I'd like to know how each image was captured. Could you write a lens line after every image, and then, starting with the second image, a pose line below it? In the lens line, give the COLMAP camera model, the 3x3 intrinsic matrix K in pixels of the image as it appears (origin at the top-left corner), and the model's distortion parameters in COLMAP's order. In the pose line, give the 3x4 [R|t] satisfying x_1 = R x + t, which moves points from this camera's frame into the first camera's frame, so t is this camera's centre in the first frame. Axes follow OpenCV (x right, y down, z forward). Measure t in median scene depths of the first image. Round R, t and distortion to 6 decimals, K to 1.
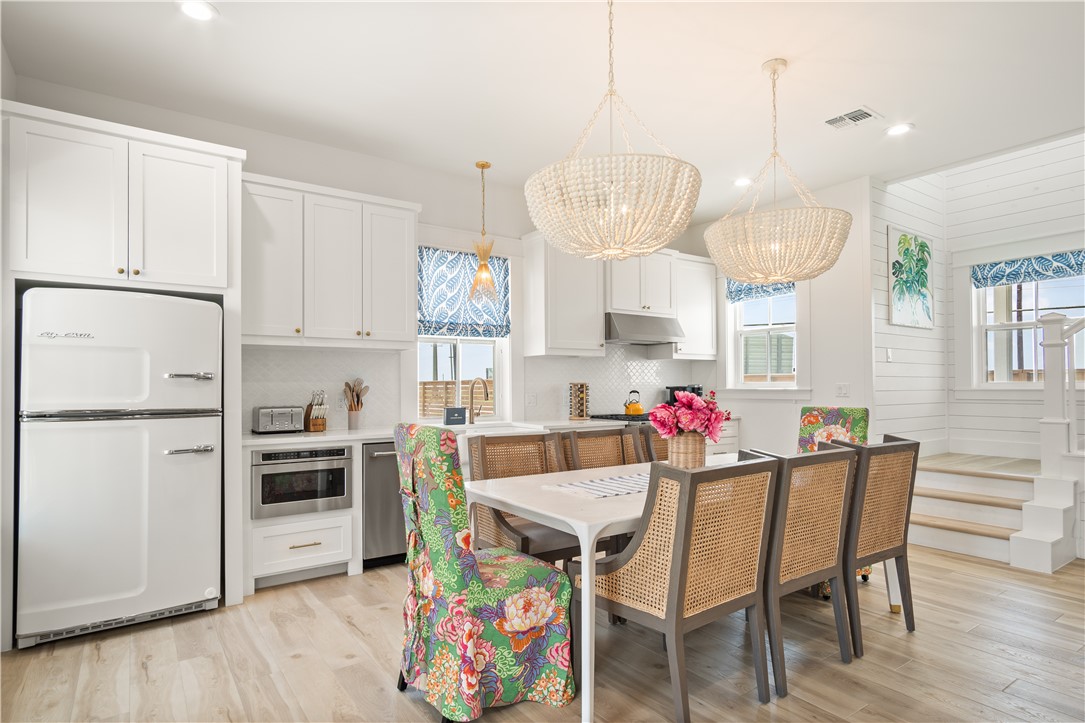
lens RADIAL K [[584.4, 0, 535.2], [0, 584.4, 376.7], [0, 0, 1]] dist [0.003578, 0.002116]
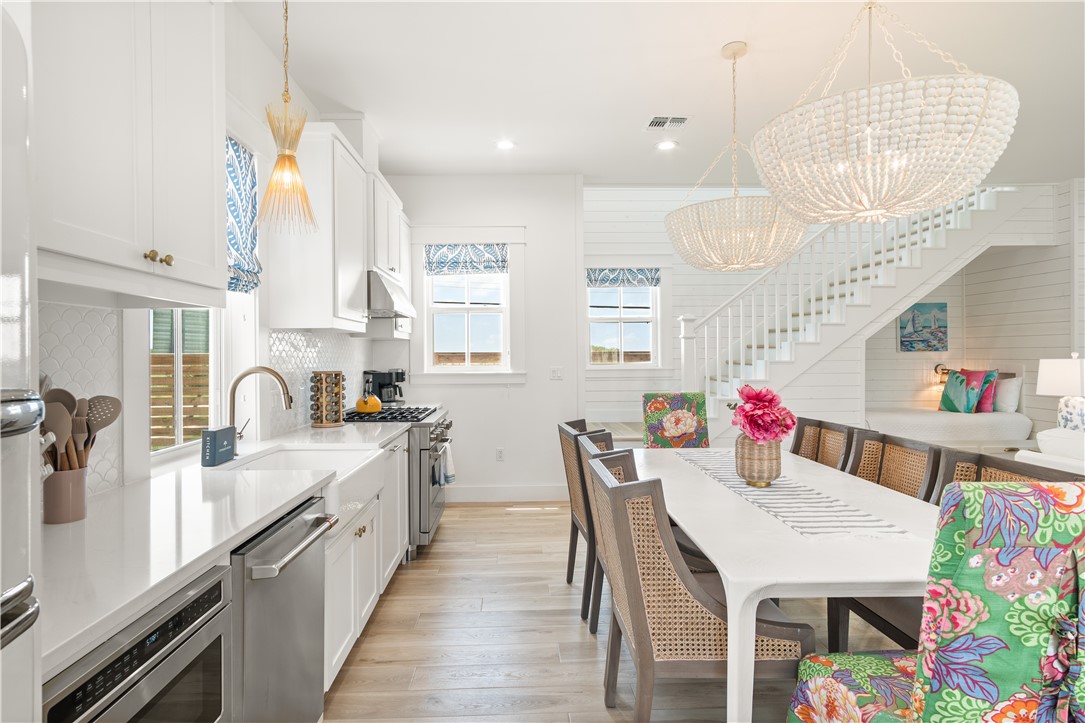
lens RADIAL K [[584.9, 0, 528.8], [0, 584.9, 357.4], [0, 0, 1]] dist [0.003913, 0.001102]
pose [[0.551572, -0.001076, 0.834126, -0.385435], [-0.008304, 0.999943, 0.006781, -0.012401], [-0.834086, -0.010667, 0.551532, 0.481327]]
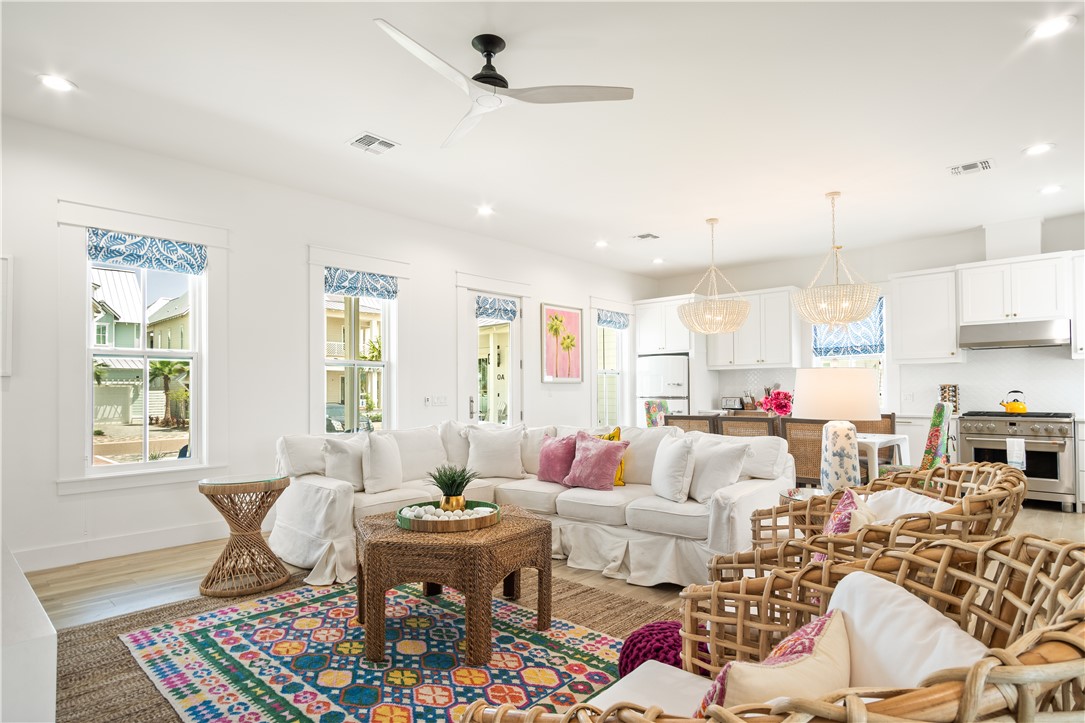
lens RADIAL K [[588.5, 0, 544.7], [0, 588.5, 379.0], [0, 0, 1]] dist [0.004717, 0.000113]
pose [[0.210400, -0.017238, -0.977463, 1.210879], [0.017721, 0.999748, -0.013816, 0.001369], [0.977455, -0.014415, 0.210652, -0.106489]]
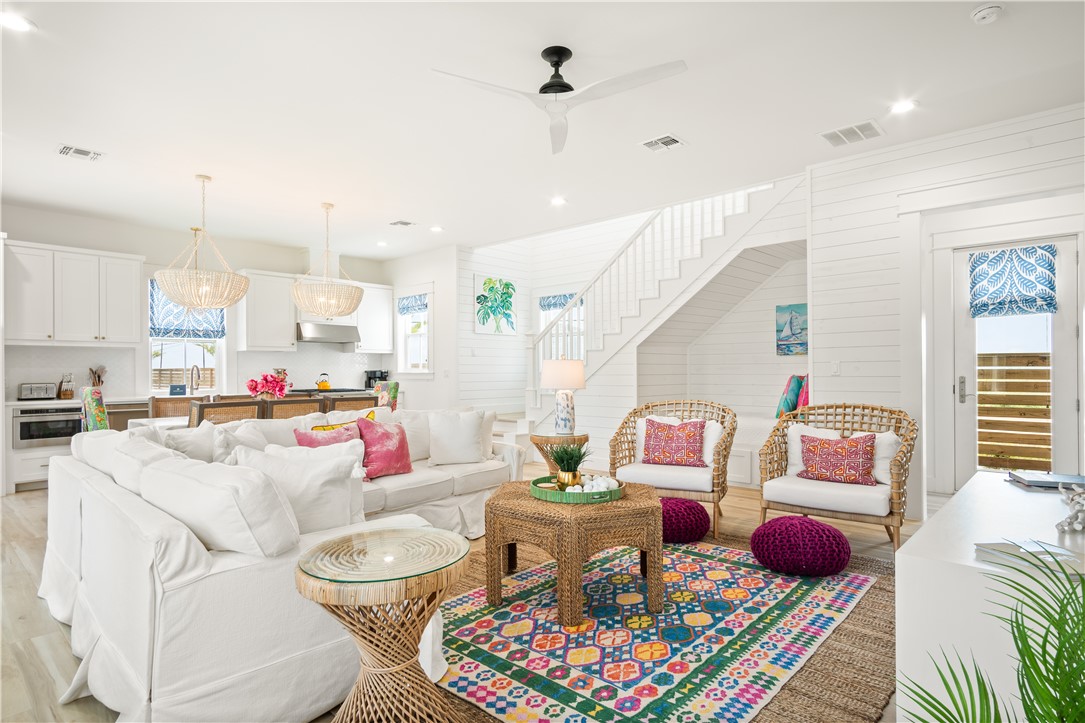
lens RADIAL K [[576.8, 0, 542.6], [0, 576.8, 367.7], [0, 0, 1]] dist [-0.002357, 0.000727]
pose [[0.975899, 0.000336, 0.218223, 0.449284], [-0.002299, 0.999959, 0.008742, -0.006646], [-0.218211, -0.009033, 0.975860, -0.665966]]
